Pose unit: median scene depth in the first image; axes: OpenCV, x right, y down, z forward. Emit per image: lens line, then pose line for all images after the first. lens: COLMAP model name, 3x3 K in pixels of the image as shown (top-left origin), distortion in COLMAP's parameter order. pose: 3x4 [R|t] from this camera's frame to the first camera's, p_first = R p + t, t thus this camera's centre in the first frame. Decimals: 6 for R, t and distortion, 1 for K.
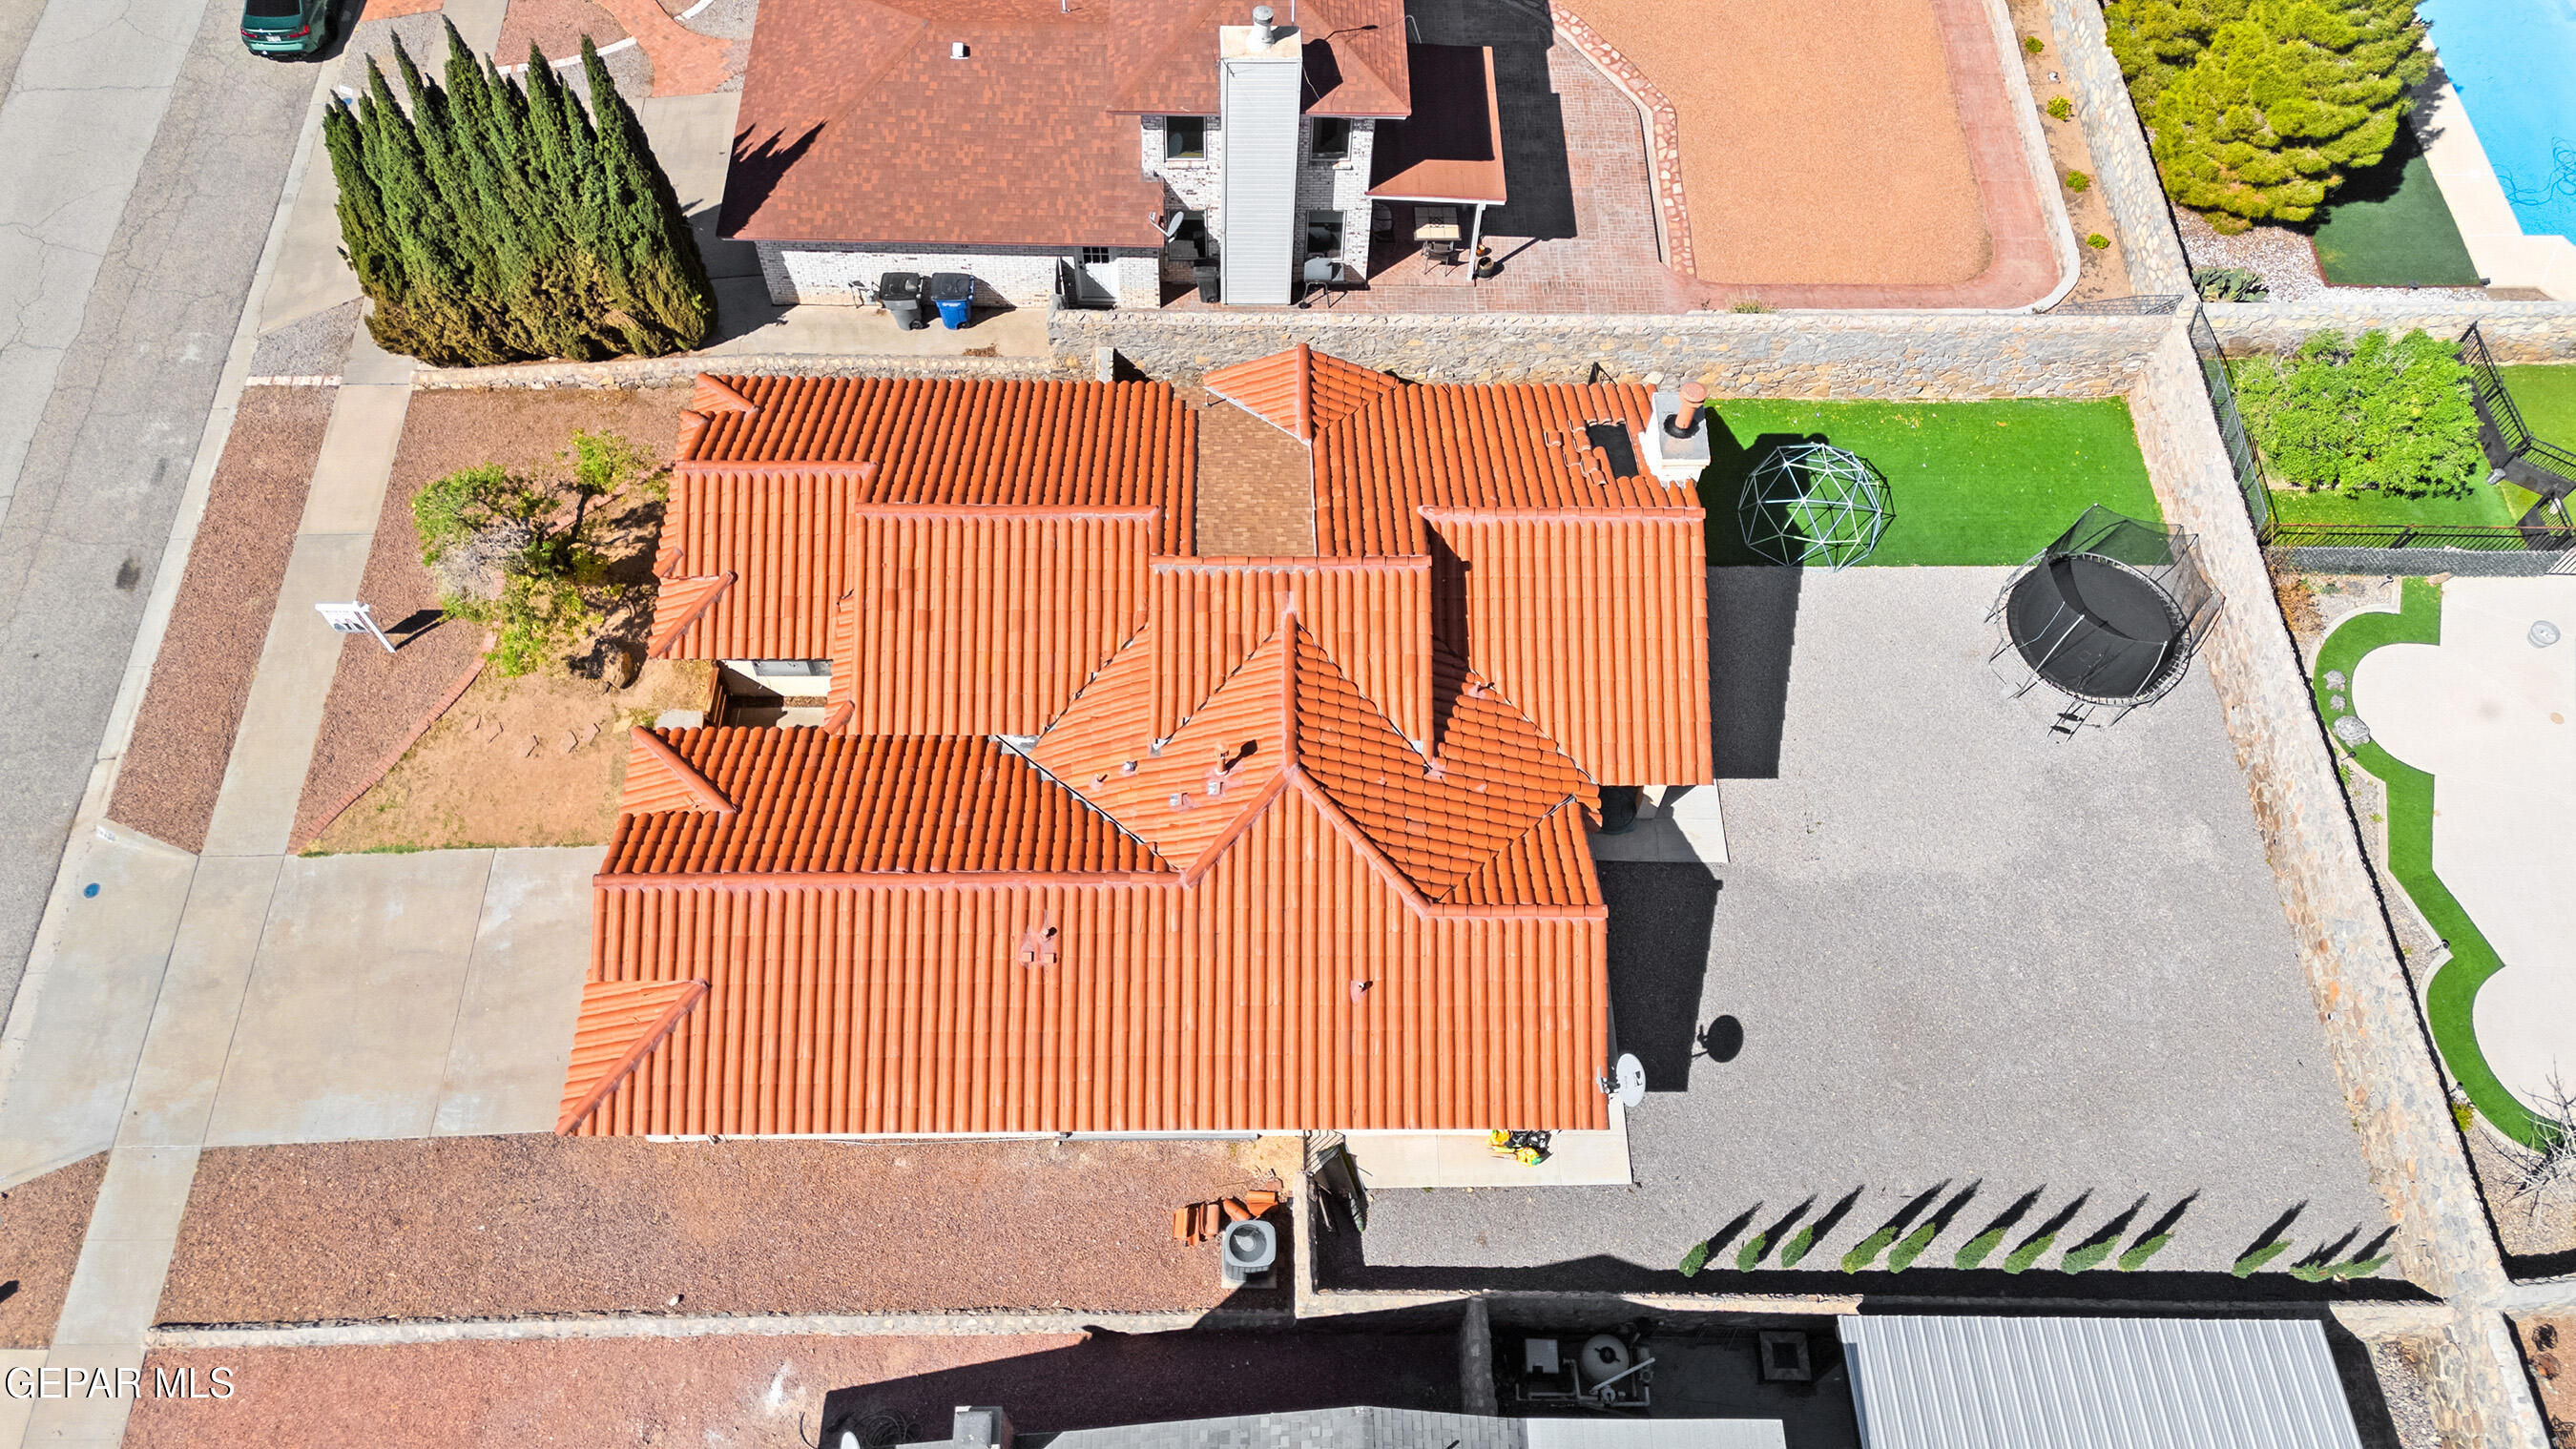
lens RADIAL K [[1891.0, 0, 1288.0], [0, 1891.0, 724.5], [0, 0, 1]] dist [0.046040, -0.004368]
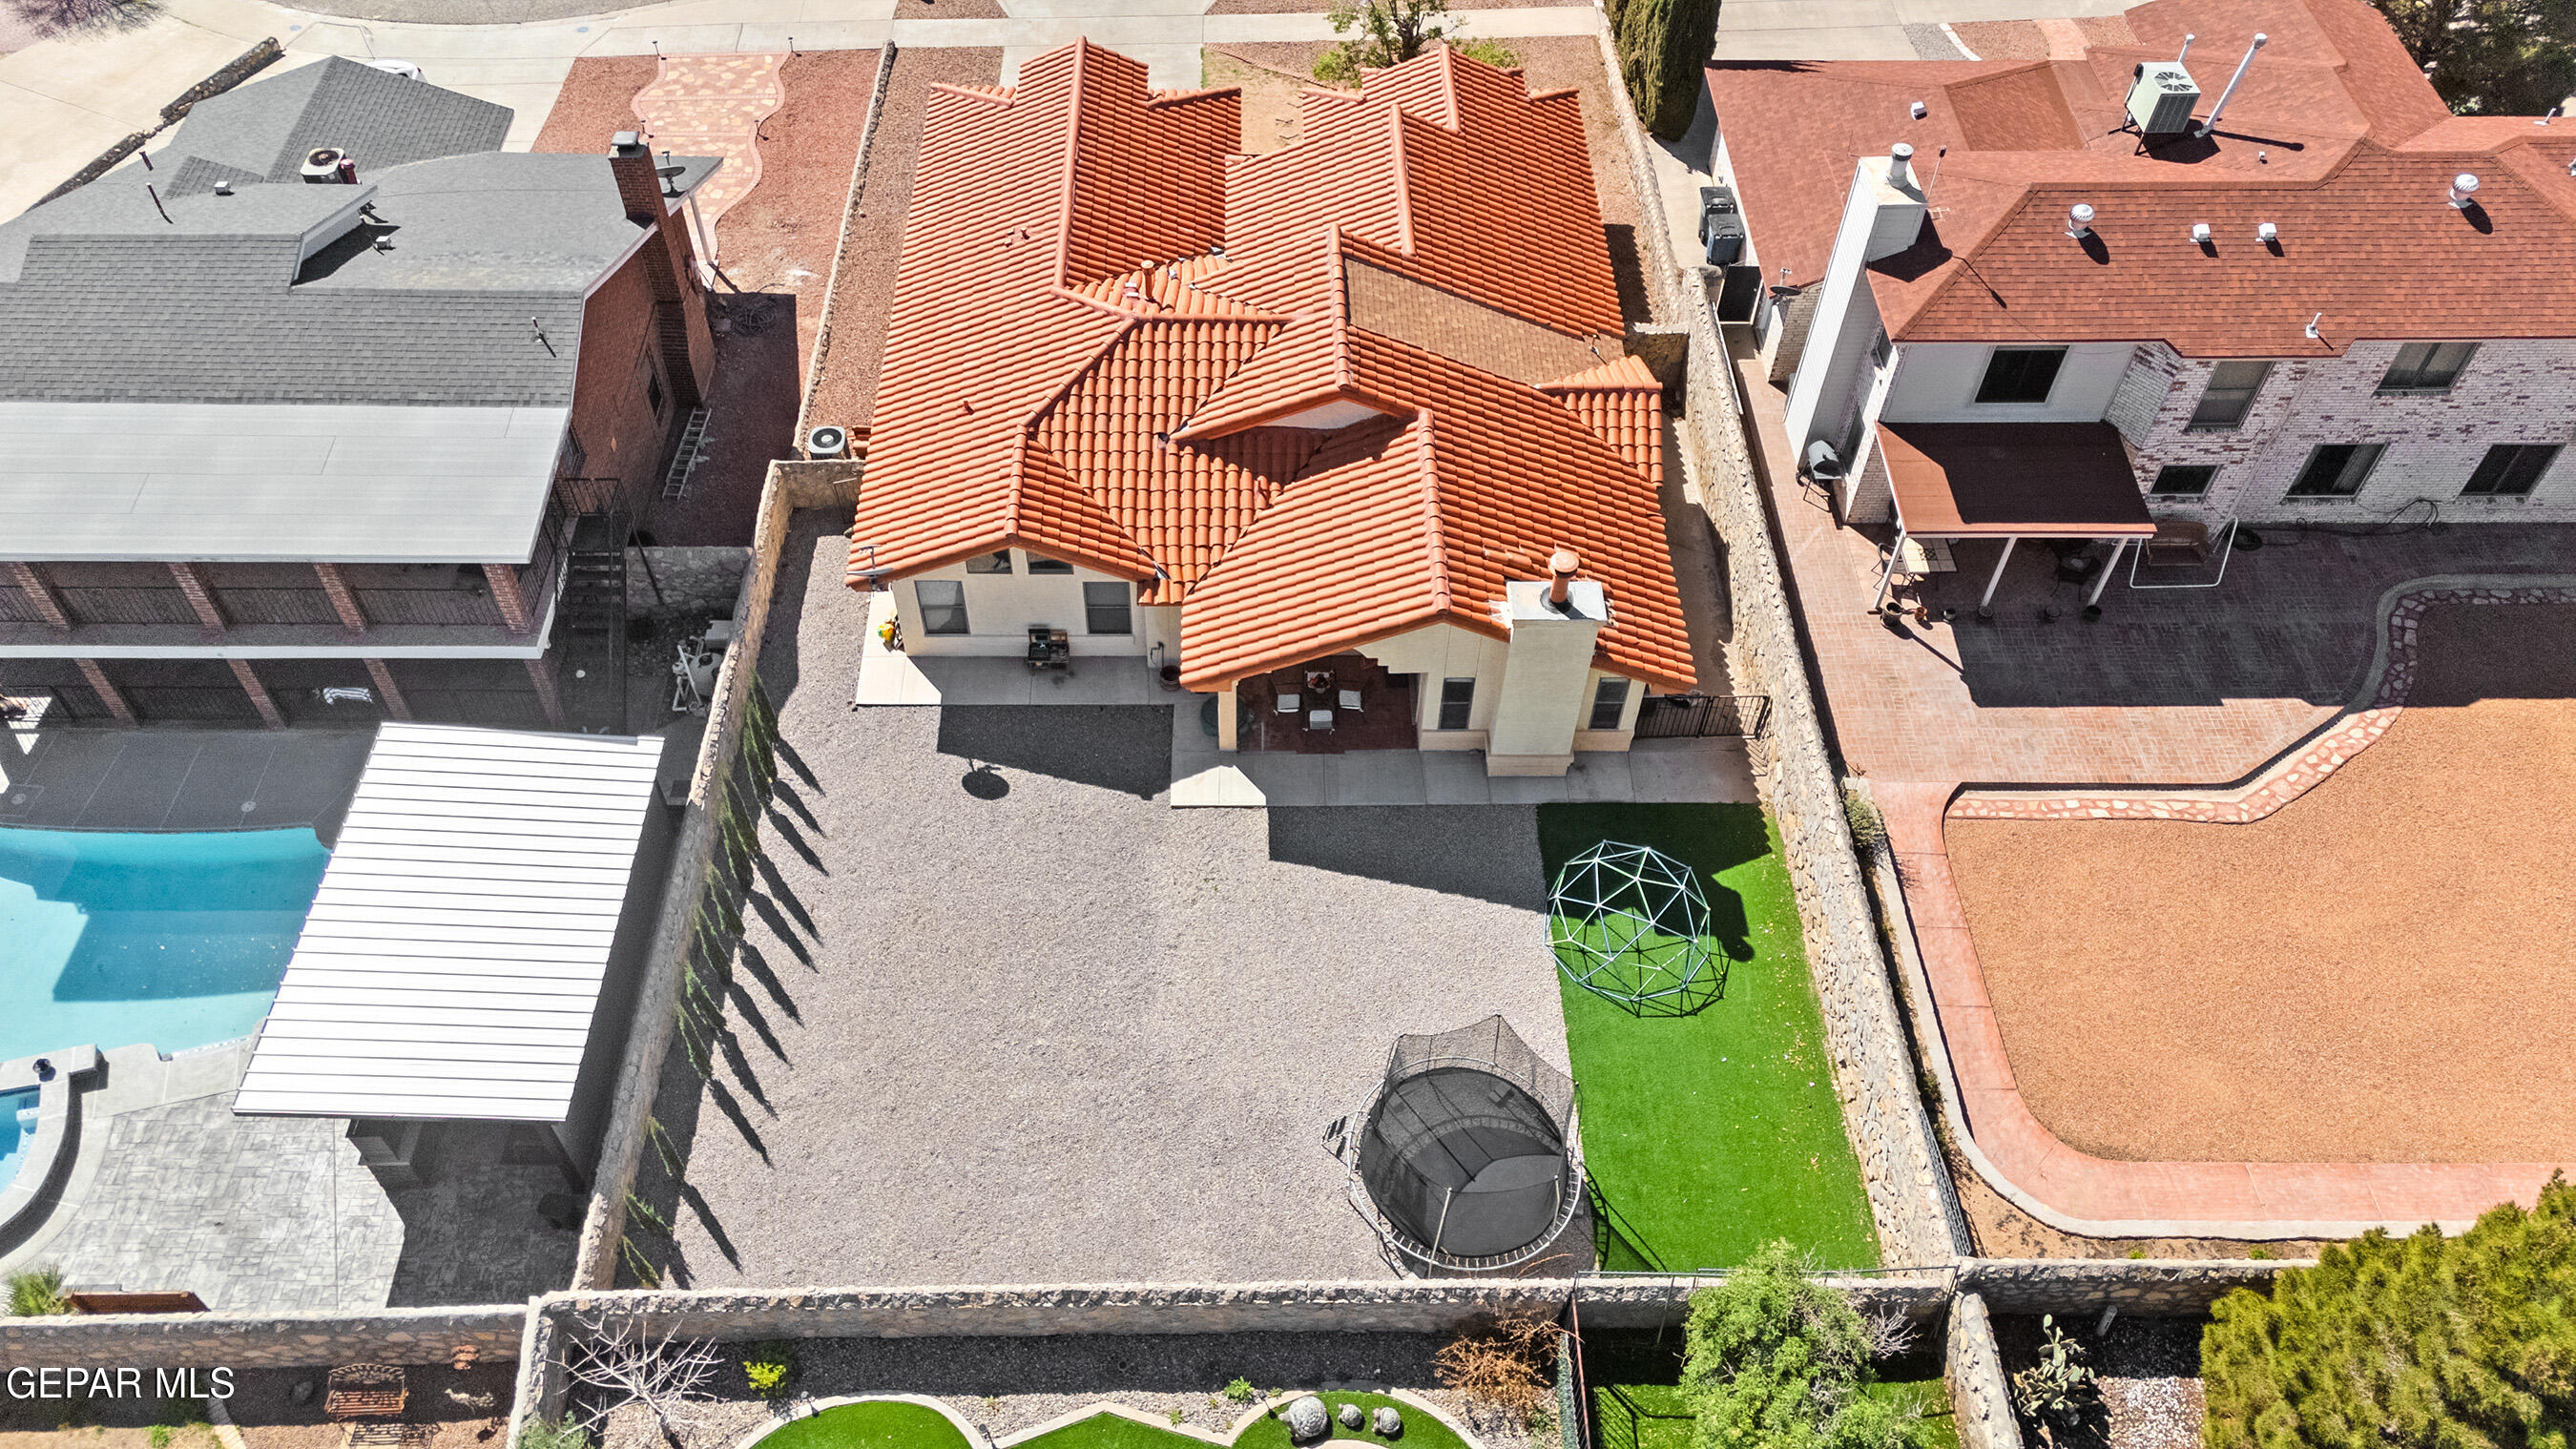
lens RADIAL K [[1891.0, 0, 1288.0], [0, 1891.0, 724.5], [0, 0, 1]] dist [0.046040, -0.004368]
pose [[0.002828, 0.751947, -0.659218, 0.875827], [-0.866650, 0.330735, 0.373540, -0.374243], [0.498909, 0.570254, 0.652610, 0.370728]]
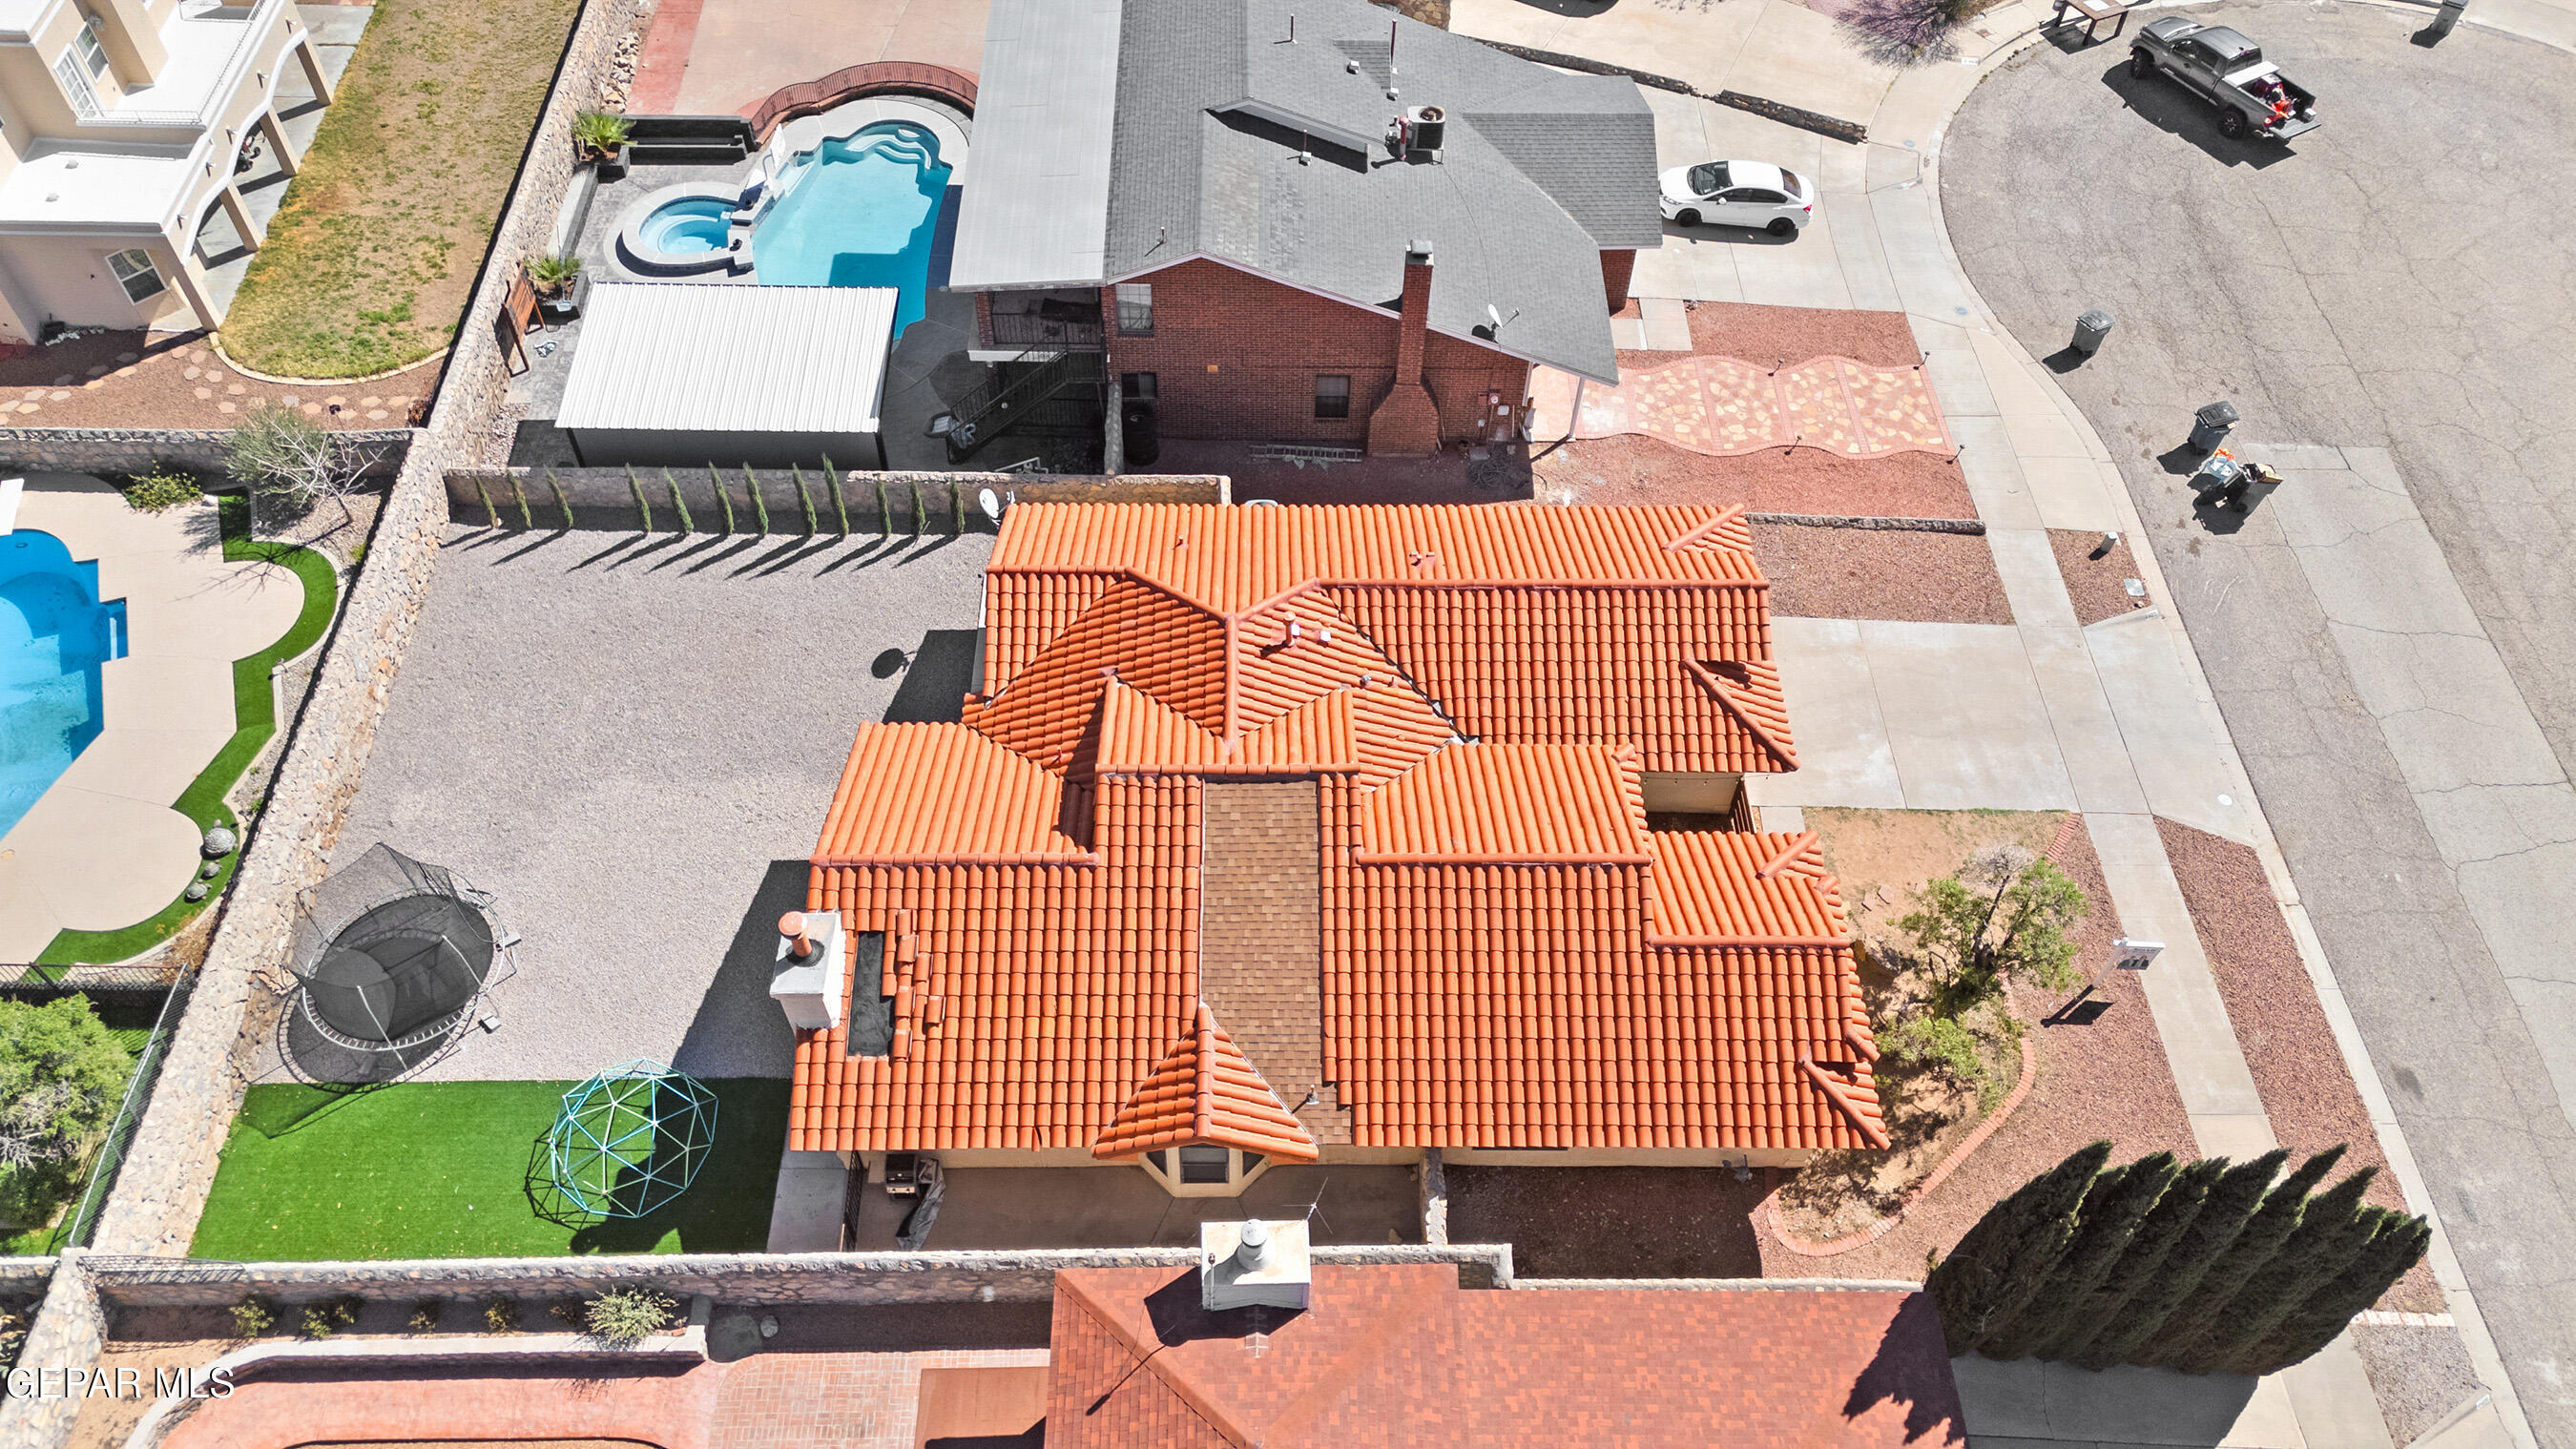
lens RADIAL K [[1891.0, 0, 1288.0], [0, 1891.0, 724.5], [0, 0, 1]] dist [0.046040, -0.004368]
pose [[-0.998991, -0.028497, -0.034708, 0.005379], [-0.021721, -0.369842, 0.928841, -1.006419], [-0.039306, 0.928657, 0.368850, 0.547501]]
